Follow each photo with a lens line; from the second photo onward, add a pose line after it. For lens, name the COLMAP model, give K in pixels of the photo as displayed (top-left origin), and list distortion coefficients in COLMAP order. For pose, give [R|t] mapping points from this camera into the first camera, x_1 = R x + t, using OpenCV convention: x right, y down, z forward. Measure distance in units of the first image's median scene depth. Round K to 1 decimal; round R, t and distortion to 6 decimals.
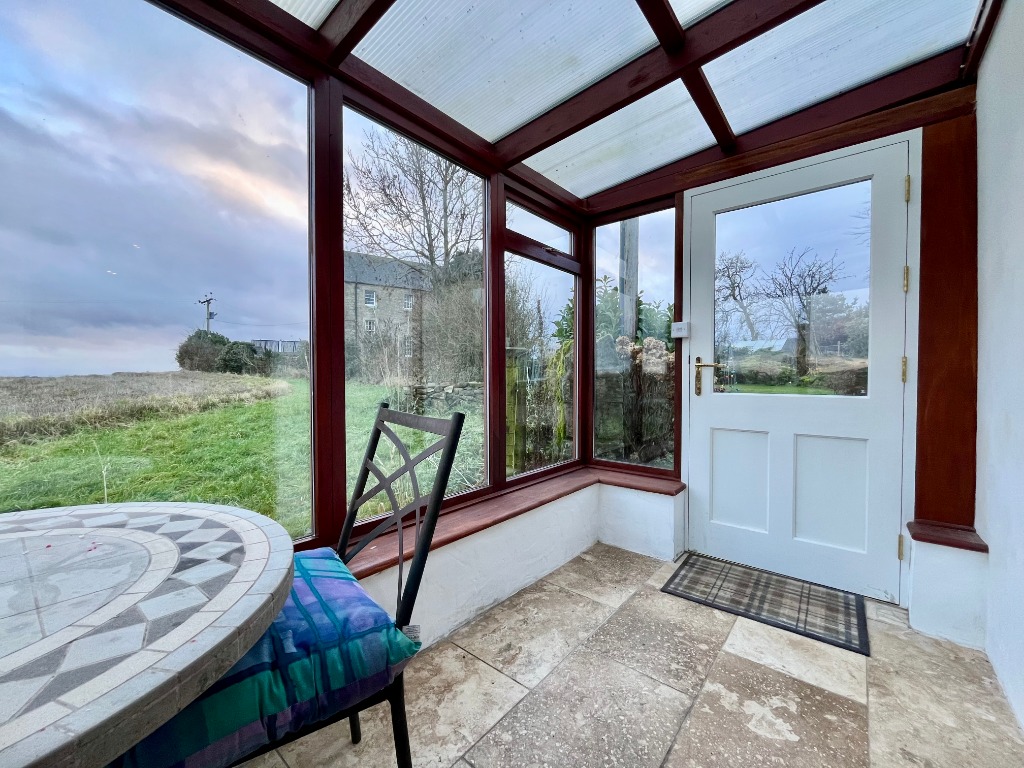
lens RADIAL K [[417.9, 0, 507.4], [0, 417.9, 384.4], [0, 0, 1]] dist [-0.001803, -0.000756]
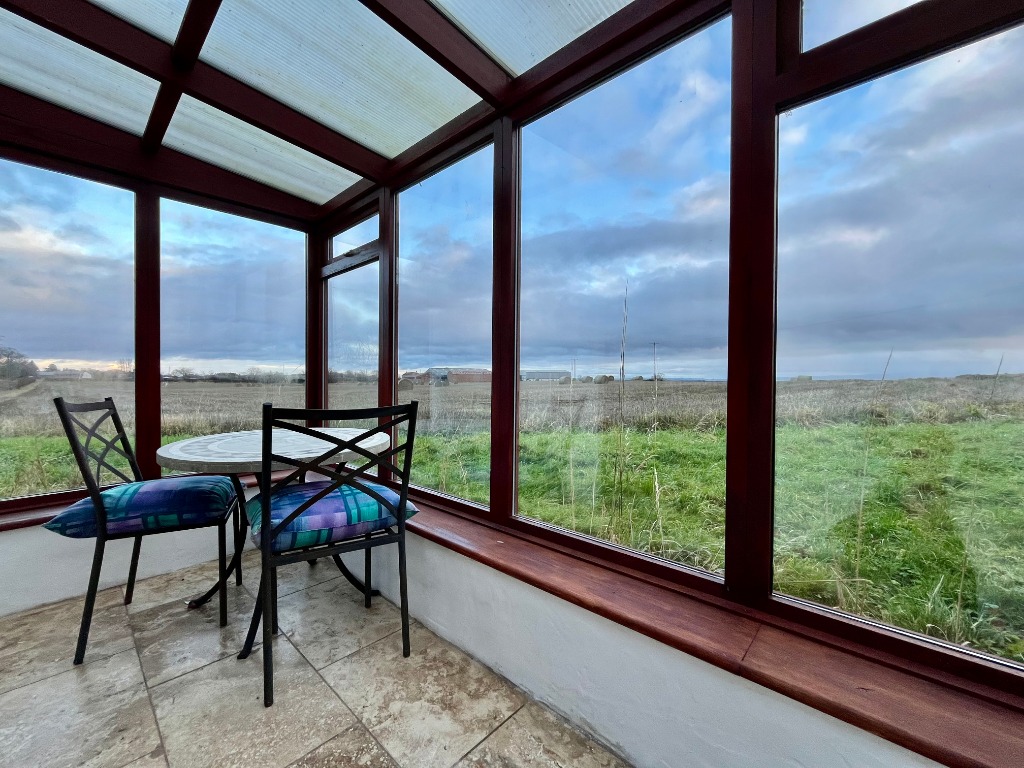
lens RADIAL K [[417.9, 0, 507.4], [0, 417.9, 384.4], [0, 0, 1]] dist [-0.001803, -0.000756]
pose [[-0.056536, 0.009259, -0.998358, 0.722488], [-0.018605, 0.999774, 0.010325, -0.014807], [0.998227, 0.019158, -0.056351, 1.074721]]
